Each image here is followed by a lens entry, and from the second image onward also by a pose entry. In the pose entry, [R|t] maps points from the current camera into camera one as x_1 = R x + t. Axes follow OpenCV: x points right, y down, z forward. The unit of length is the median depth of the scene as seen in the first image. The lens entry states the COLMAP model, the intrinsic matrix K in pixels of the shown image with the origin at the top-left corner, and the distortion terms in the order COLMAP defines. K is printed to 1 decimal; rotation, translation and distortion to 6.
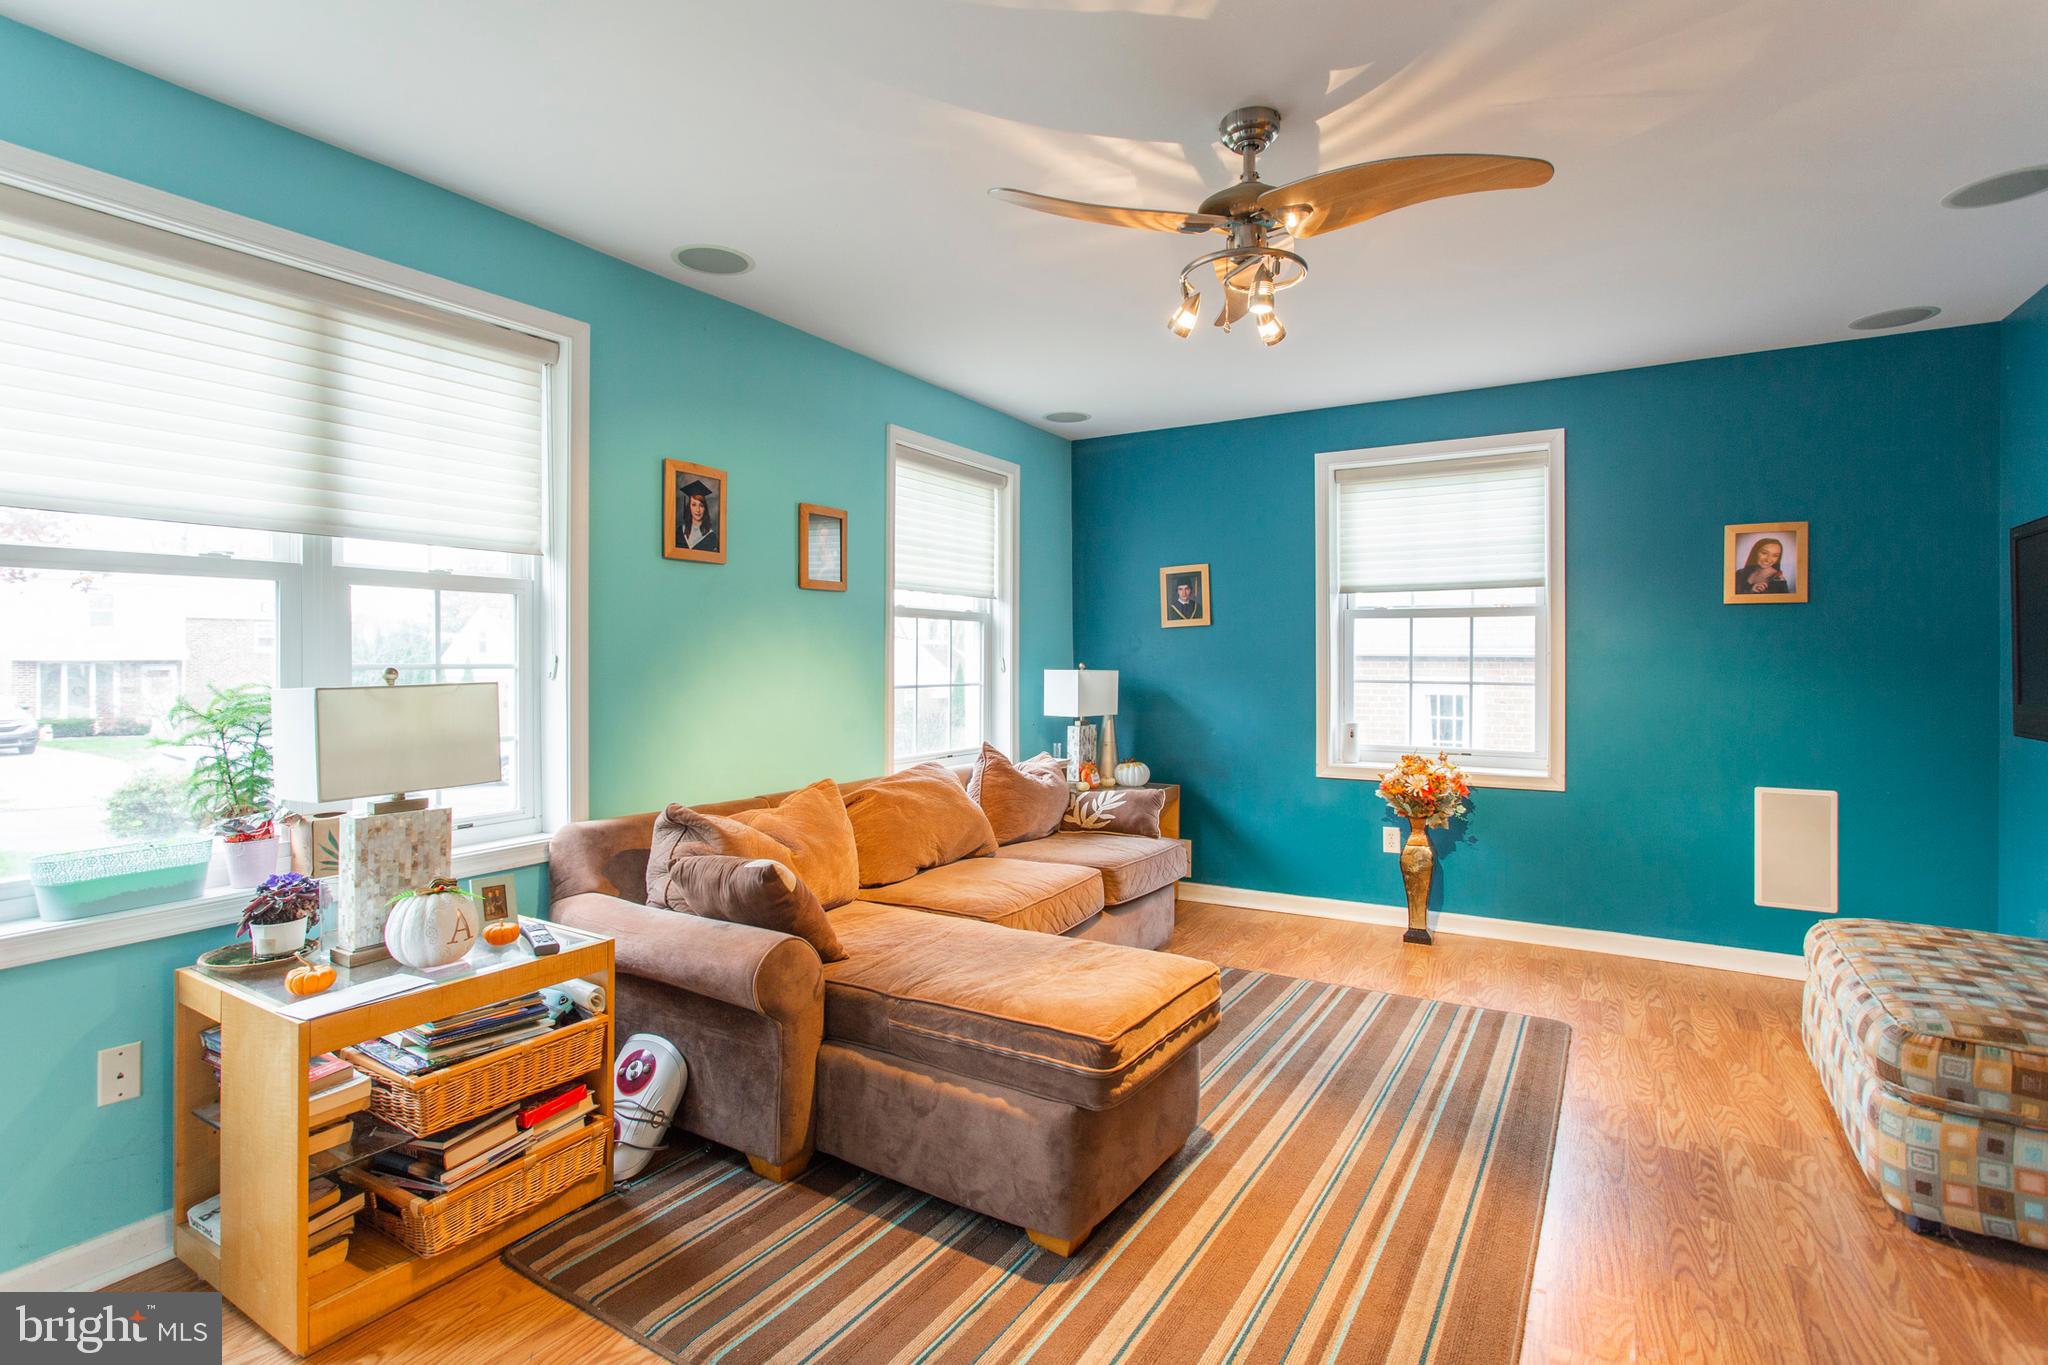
lens RADIAL K [[994.2, 0, 1017.2], [0, 994.2, 653.2], [0, 0, 1]] dist [-0.026397, 0.013694]
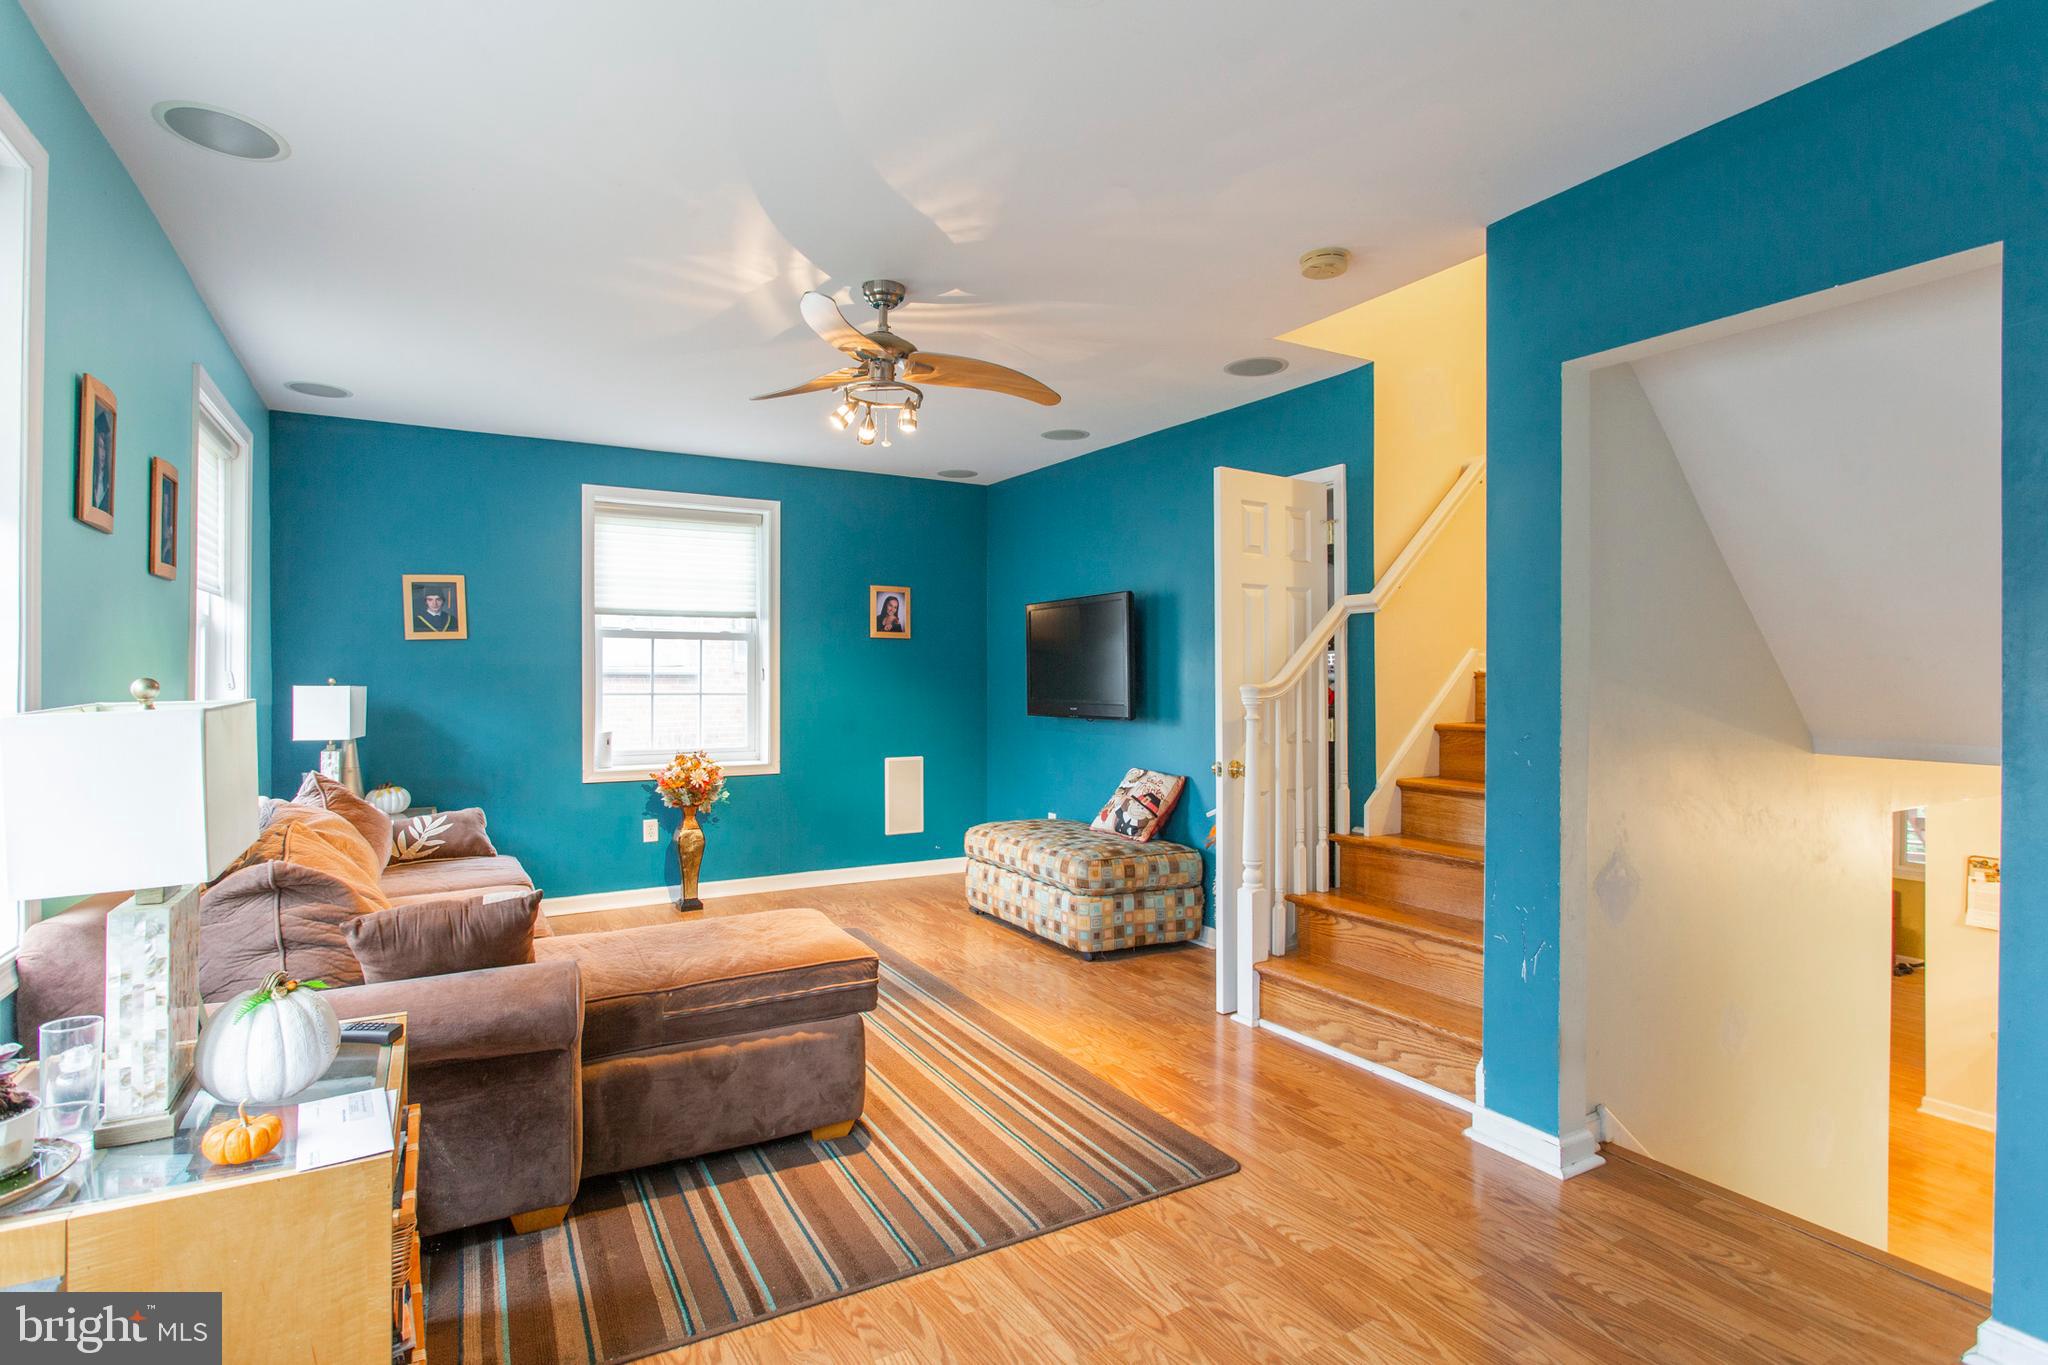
lens RADIAL K [[1000.7, 0, 987.5], [0, 1000.7, 659.4], [0, 0, 1]] dist [-0.022805, 0.007983]
pose [[0.483052, 0.015359, 0.875457, -0.533879], [-0.005476, 0.999880, -0.014521, 0.004288], [-0.875575, 0.002220, 0.483077, 0.110714]]
